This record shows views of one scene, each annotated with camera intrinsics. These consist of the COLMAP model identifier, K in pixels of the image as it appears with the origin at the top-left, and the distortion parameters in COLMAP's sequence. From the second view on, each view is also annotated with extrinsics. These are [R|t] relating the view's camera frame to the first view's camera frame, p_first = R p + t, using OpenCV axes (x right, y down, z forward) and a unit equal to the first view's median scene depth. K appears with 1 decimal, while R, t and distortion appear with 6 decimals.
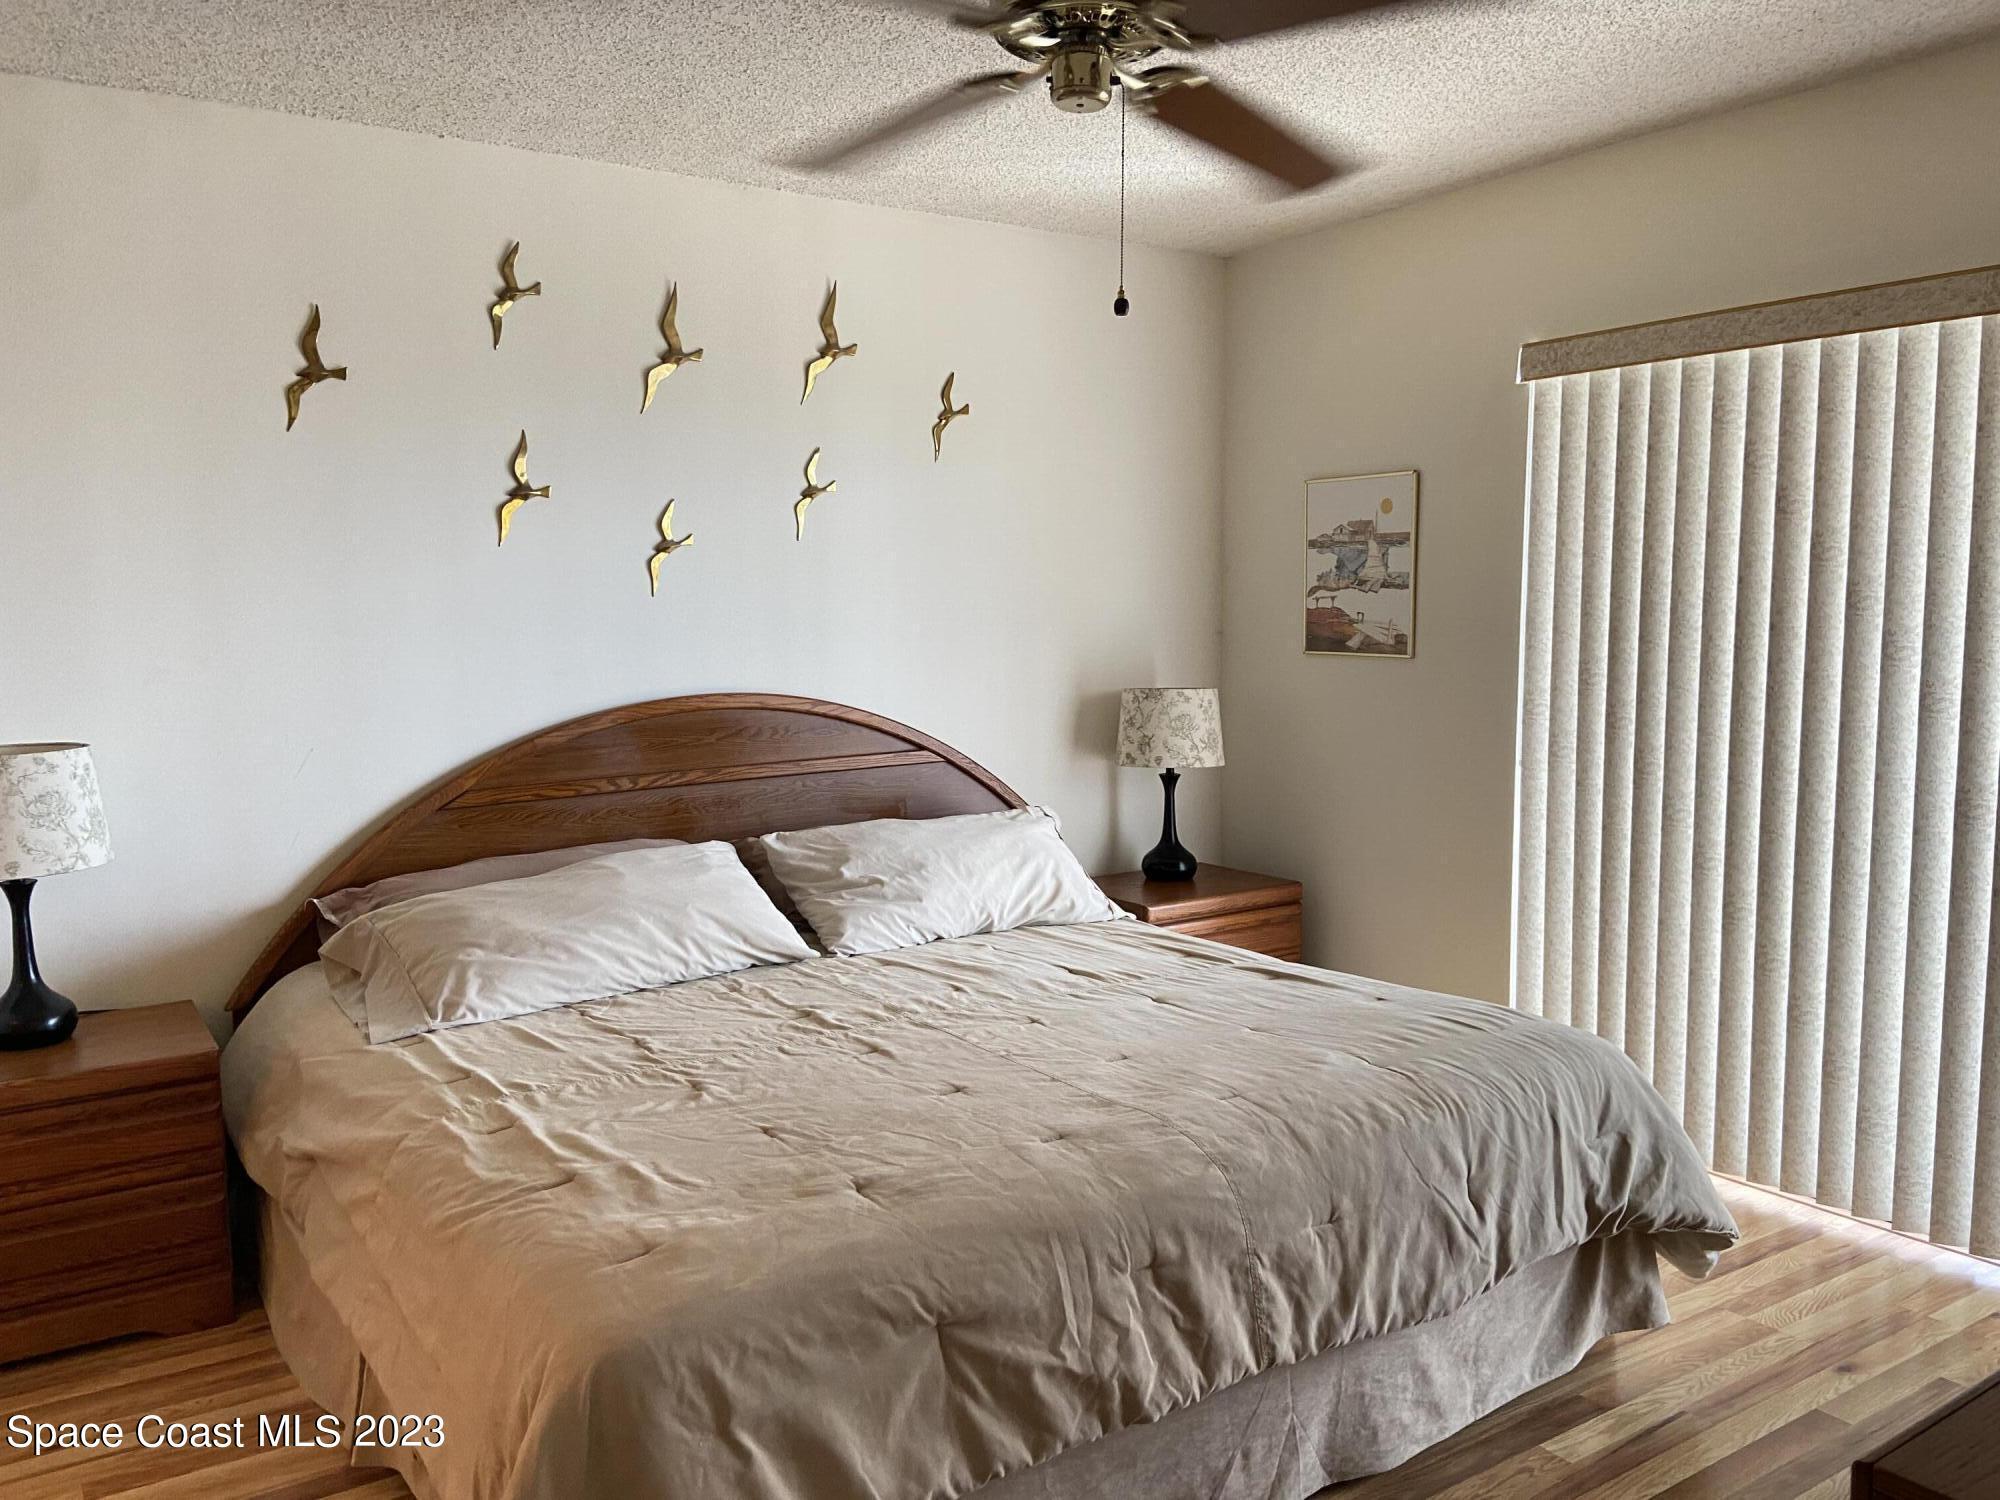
lens RADIAL K [[1519.2, 0, 992.7], [0, 1519.2, 756.8], [0, 0, 1]] dist [0.059680, -0.015158]
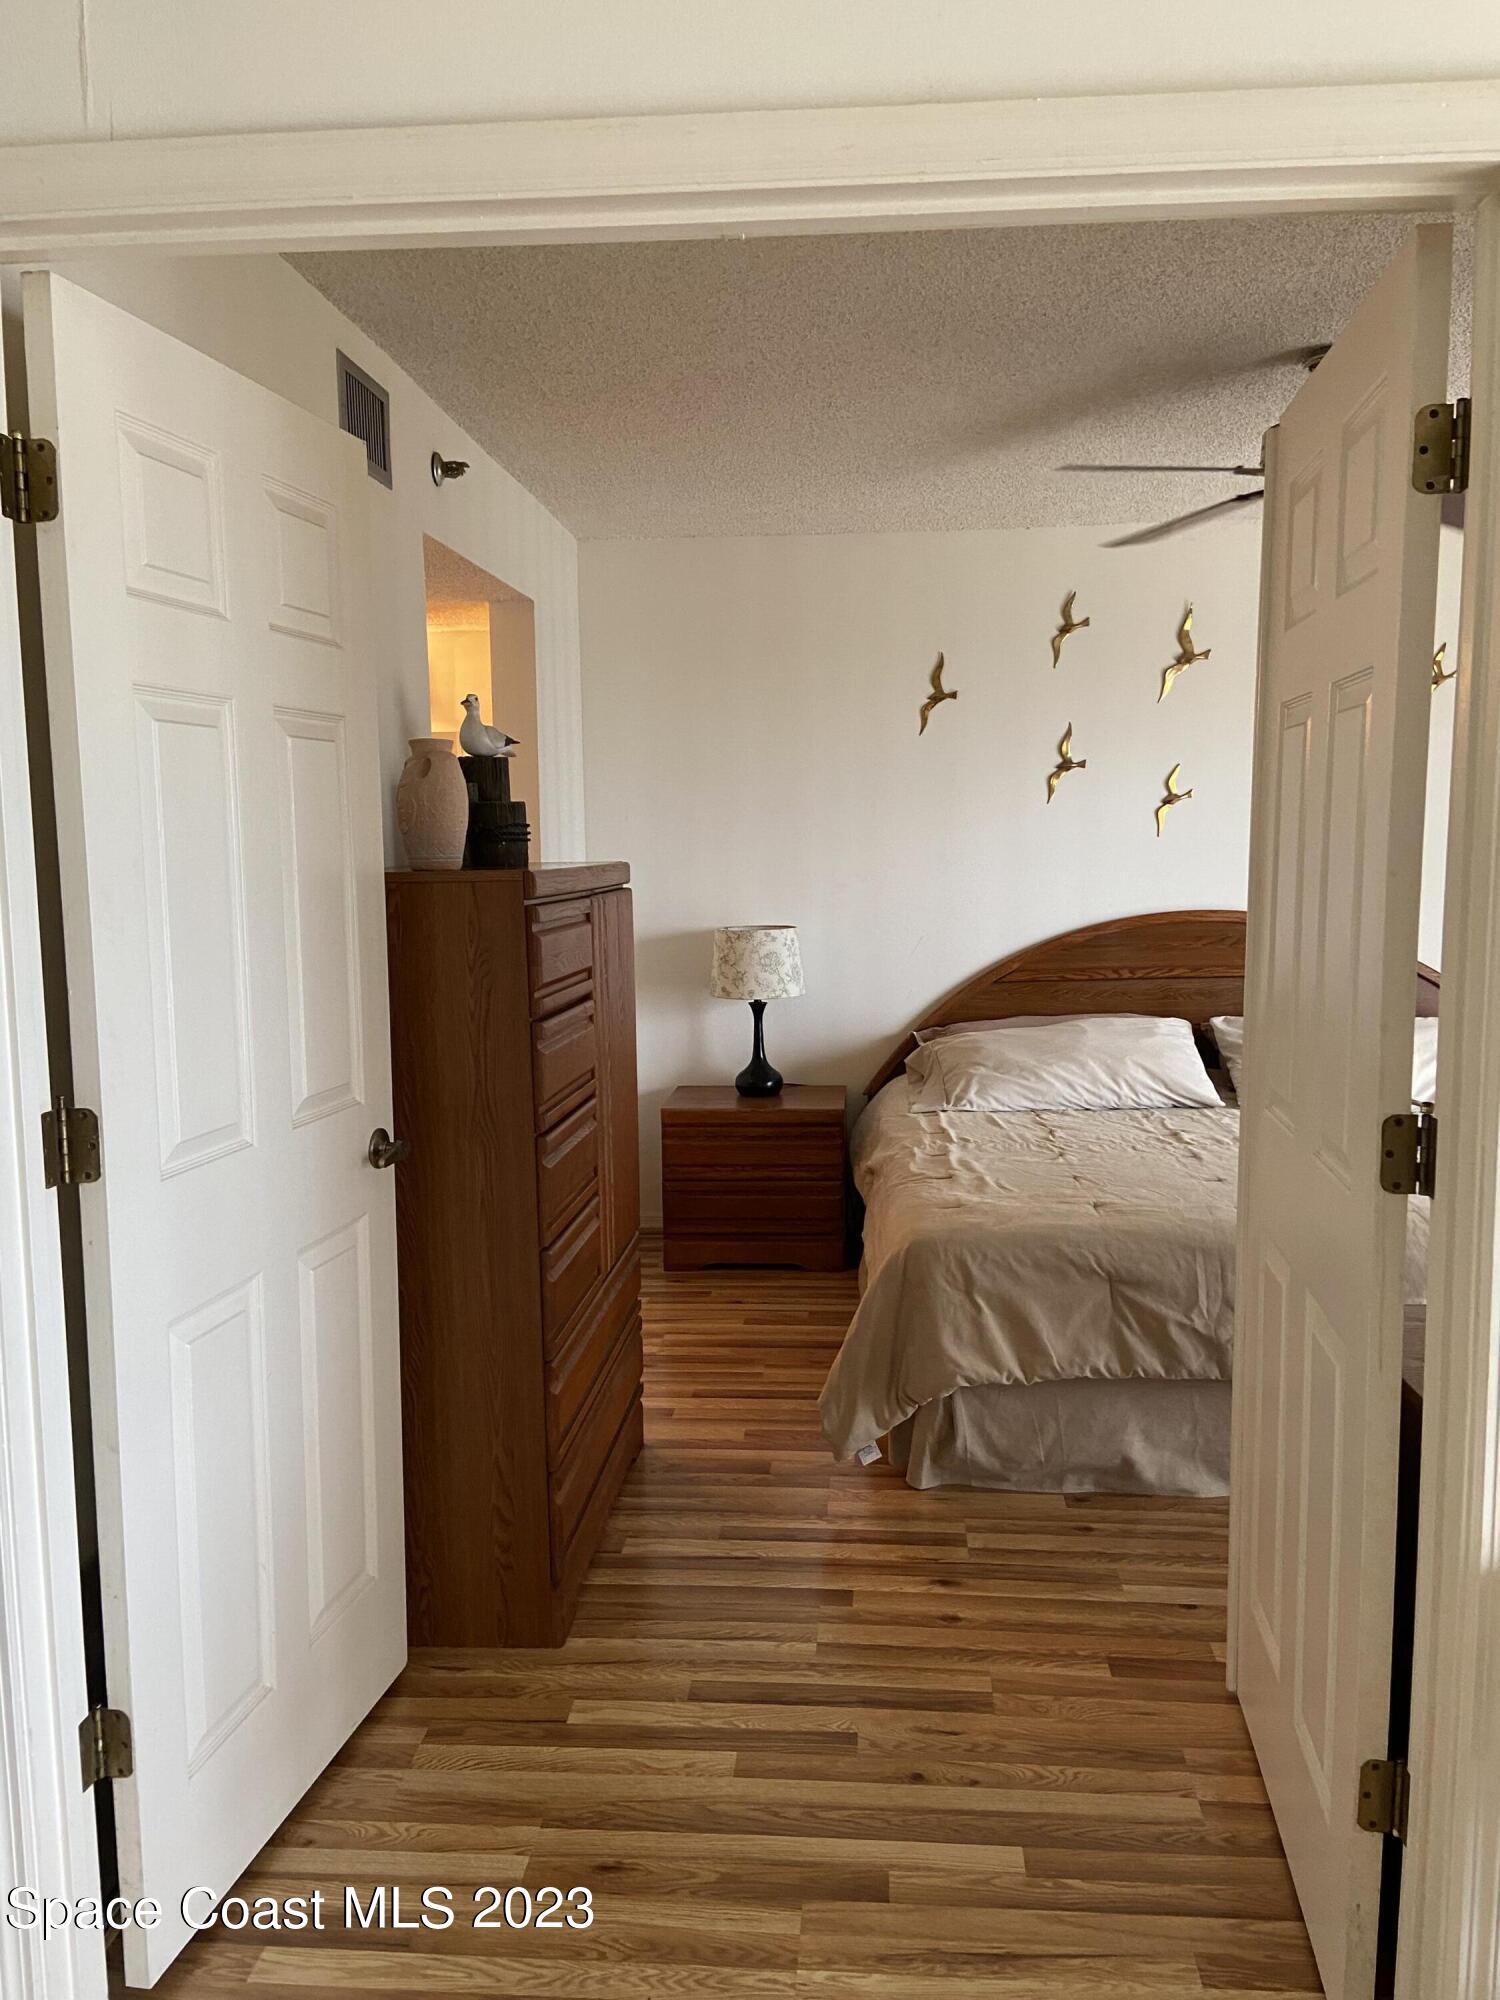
lens RADIAL K [[1519.2, 0, 755.7], [0, 1519.2, 1002.0], [0, 0, 1]] dist [0.059680, -0.015158]
pose [[0.791557, 0.072061, -0.606832, 0.433809], [-0.059799, 0.997391, 0.040438, 0.009876], [0.608163, 0.004279, 0.793801, -0.390668]]
